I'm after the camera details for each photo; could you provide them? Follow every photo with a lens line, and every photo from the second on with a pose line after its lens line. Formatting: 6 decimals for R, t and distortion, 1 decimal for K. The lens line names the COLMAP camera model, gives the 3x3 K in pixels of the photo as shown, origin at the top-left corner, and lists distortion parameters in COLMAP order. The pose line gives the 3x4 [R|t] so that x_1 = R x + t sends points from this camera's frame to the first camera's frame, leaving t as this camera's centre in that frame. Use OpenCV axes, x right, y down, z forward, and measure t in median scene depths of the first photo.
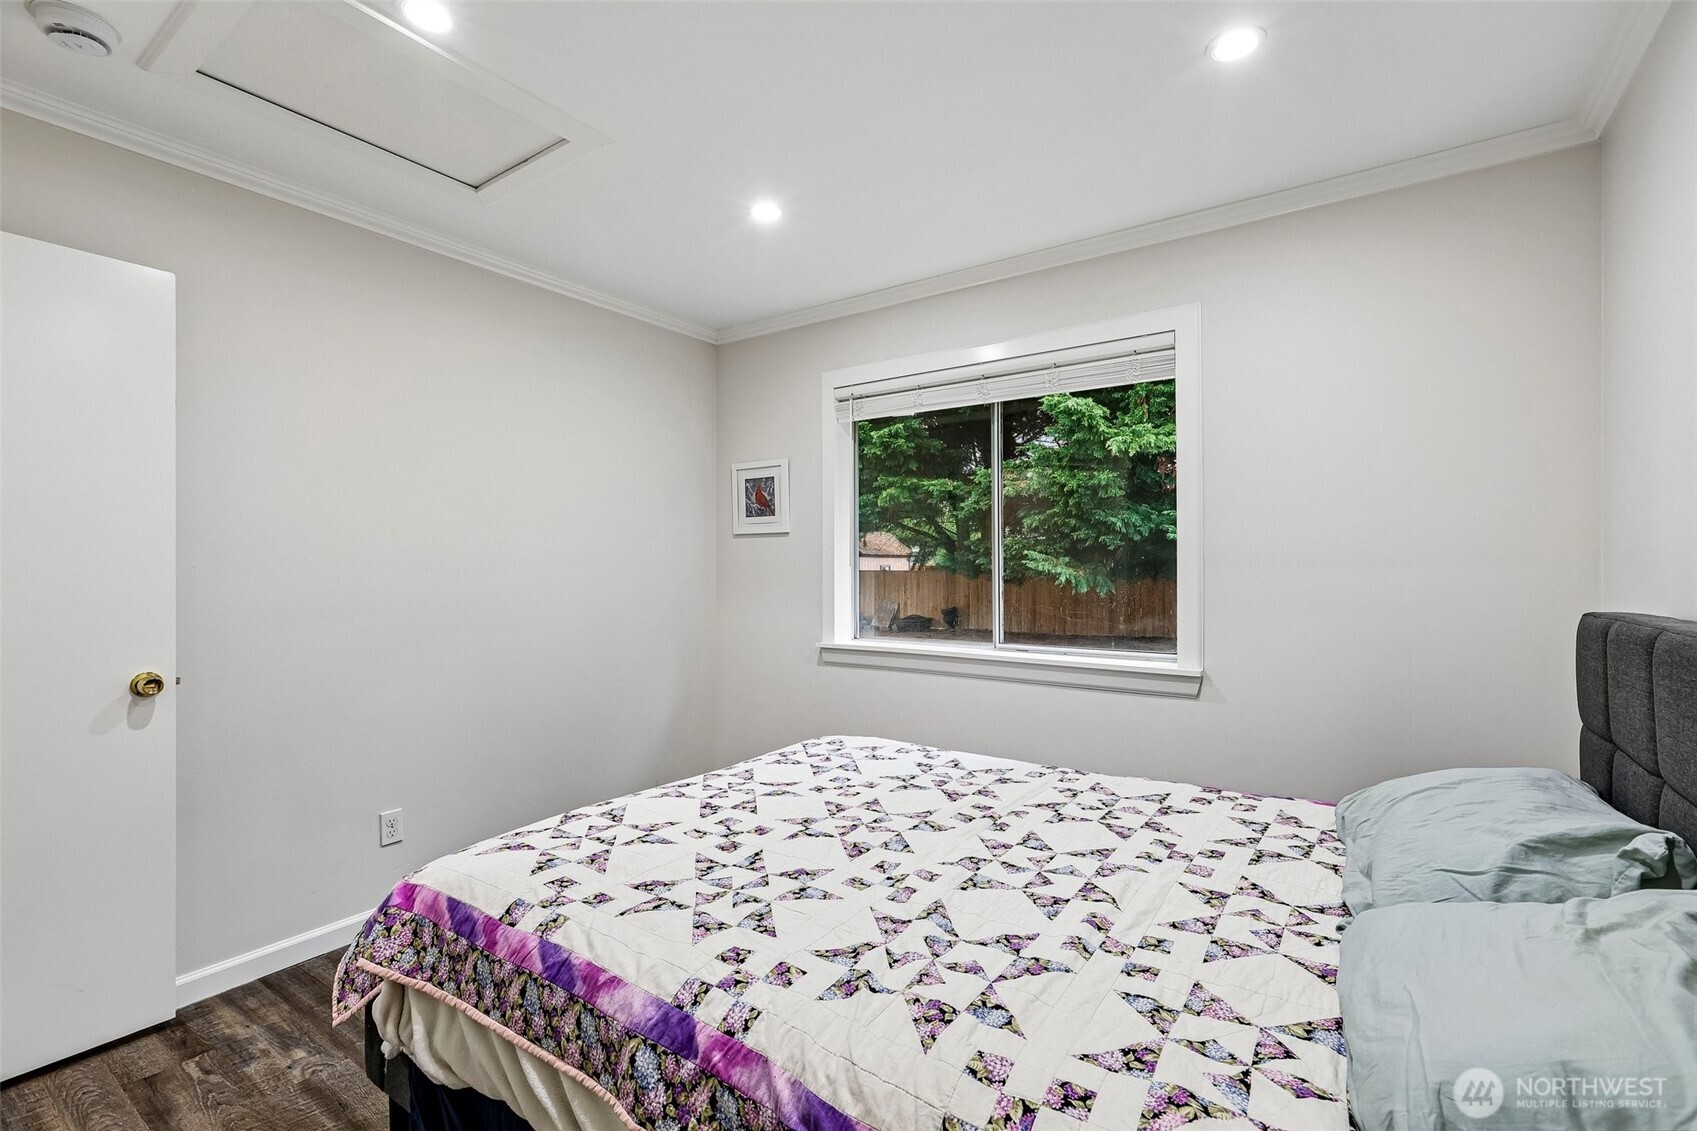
lens RADIAL K [[755.5, 0, 858.1], [0, 755.5, 568.2], [0, 0, 1]] dist [-0.003195, 0.000758]
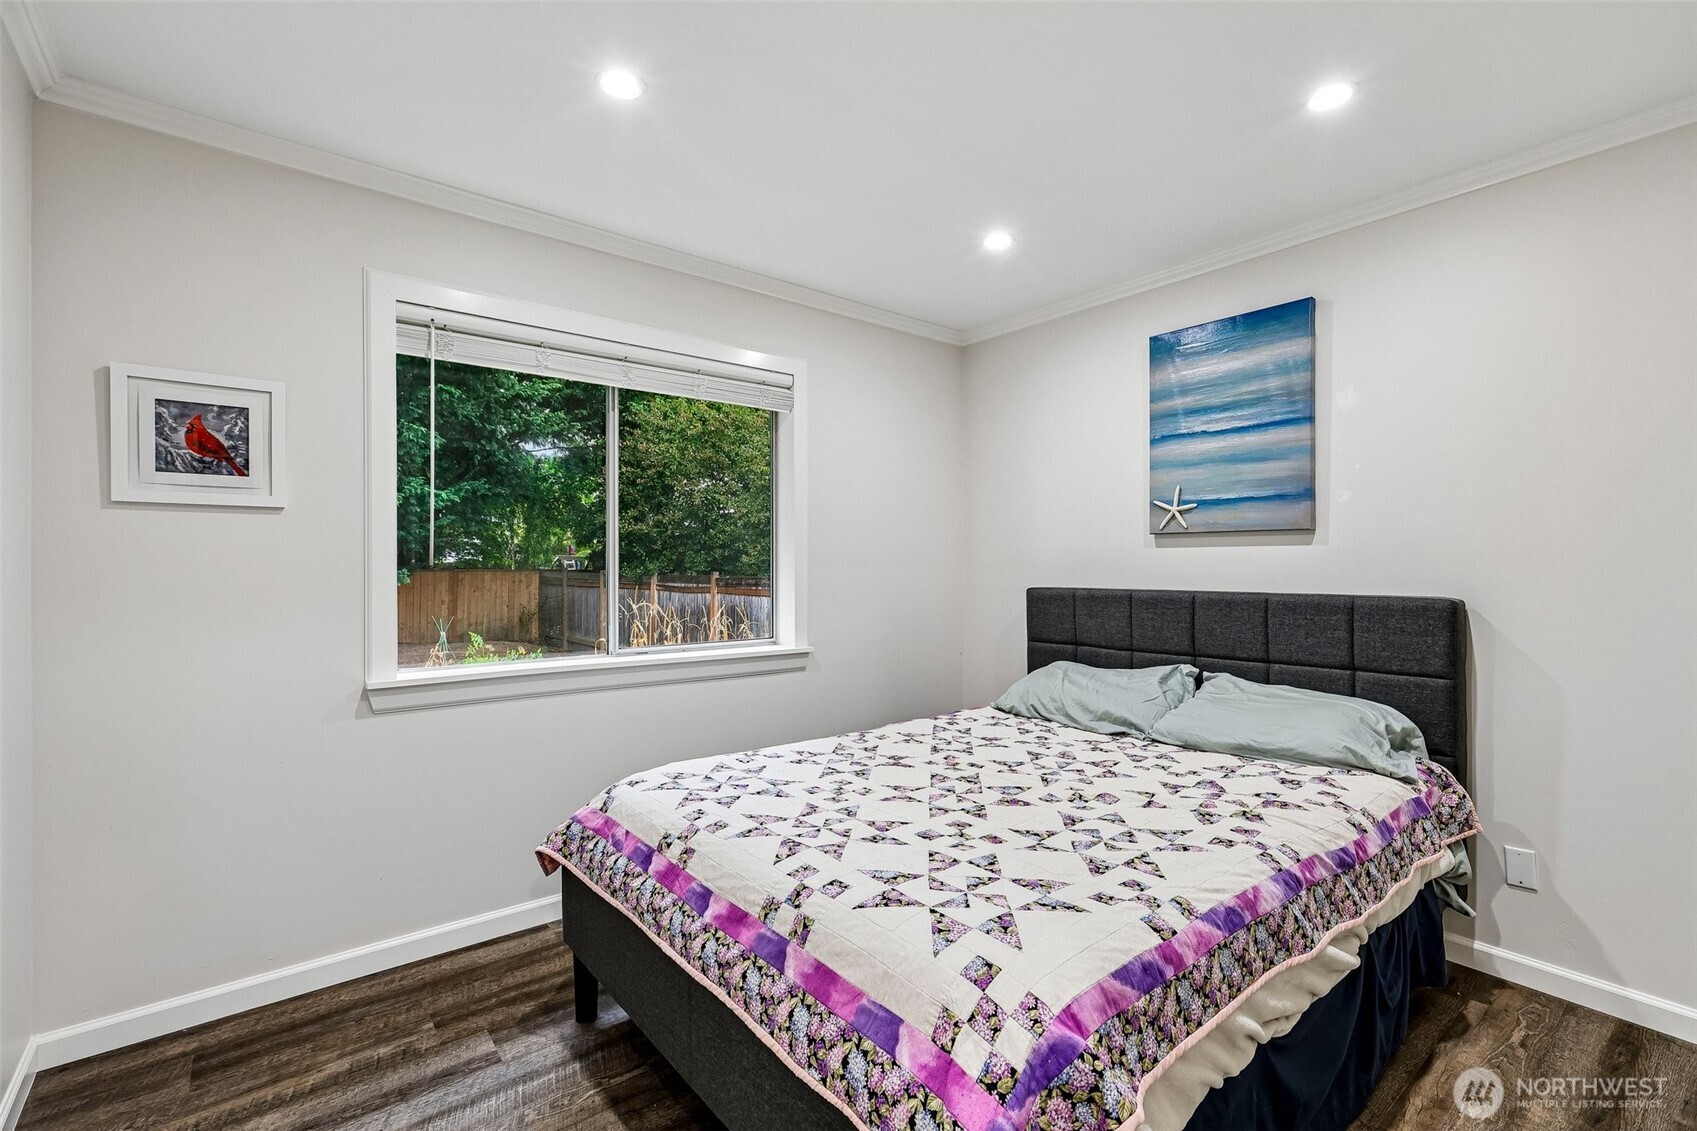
lens RADIAL K [[755.5, 0, 858.4], [0, 755.5, 565.0], [0, 0, 1]] dist [-0.003195, 0.000758]
pose [[0.276869, 0.002848, 0.960903, -1.154812], [0.002440, 0.999990, -0.003667, 0.002283], [-0.960904, 0.003360, 0.276860, 0.860528]]
